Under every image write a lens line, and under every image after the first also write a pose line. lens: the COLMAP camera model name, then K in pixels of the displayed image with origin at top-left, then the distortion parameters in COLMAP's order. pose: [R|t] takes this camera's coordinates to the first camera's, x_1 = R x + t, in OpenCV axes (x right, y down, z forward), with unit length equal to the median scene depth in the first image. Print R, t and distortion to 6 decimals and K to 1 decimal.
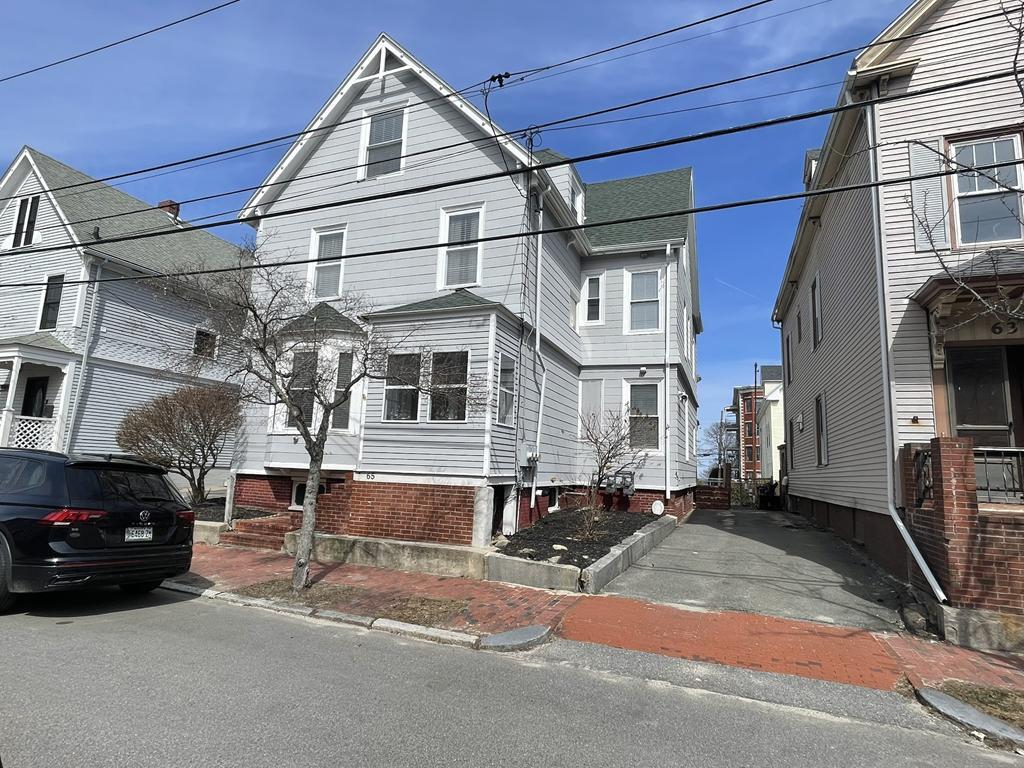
lens RADIAL K [[554.6, 0, 506.0], [0, 554.6, 376.6], [0, 0, 1]] dist [-0.017677, -0.000482]
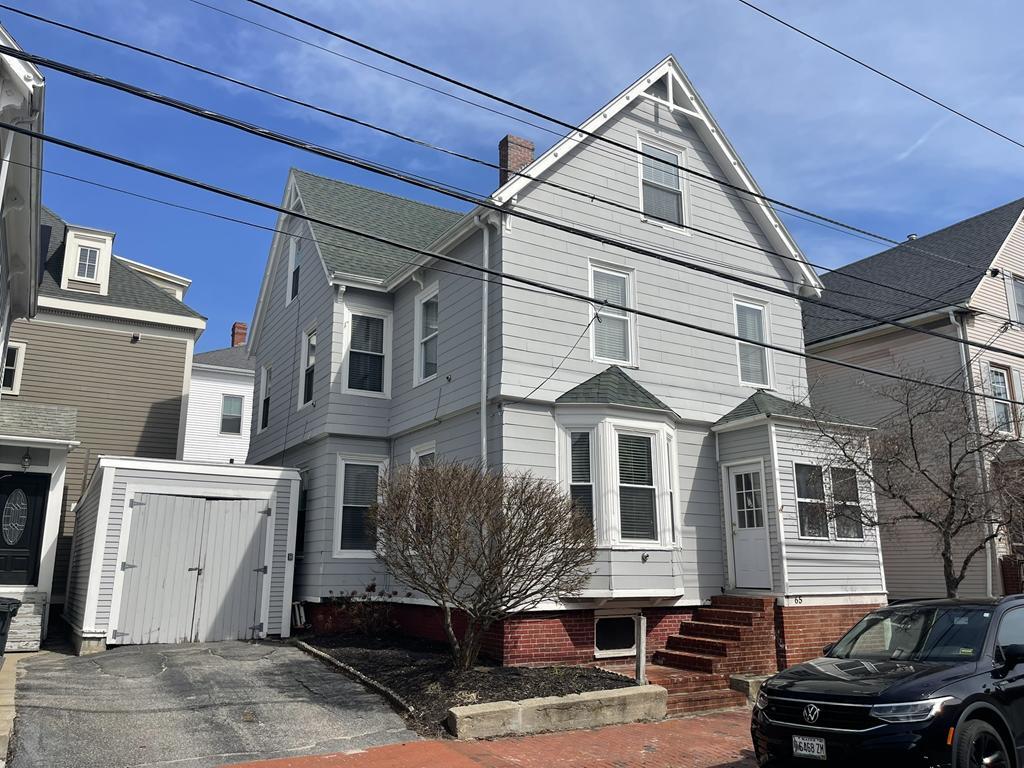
lens RADIAL K [[776.2, 0, 514.8], [0, 776.2, 381.4], [0, 0, 1]] dist [0.029225, -0.031292]
pose [[0.599245, 0.159688, 0.784477, -1.464738], [-0.106161, 0.987101, -0.119840, 0.029660], [-0.793495, -0.011467, 0.608468, 0.568640]]
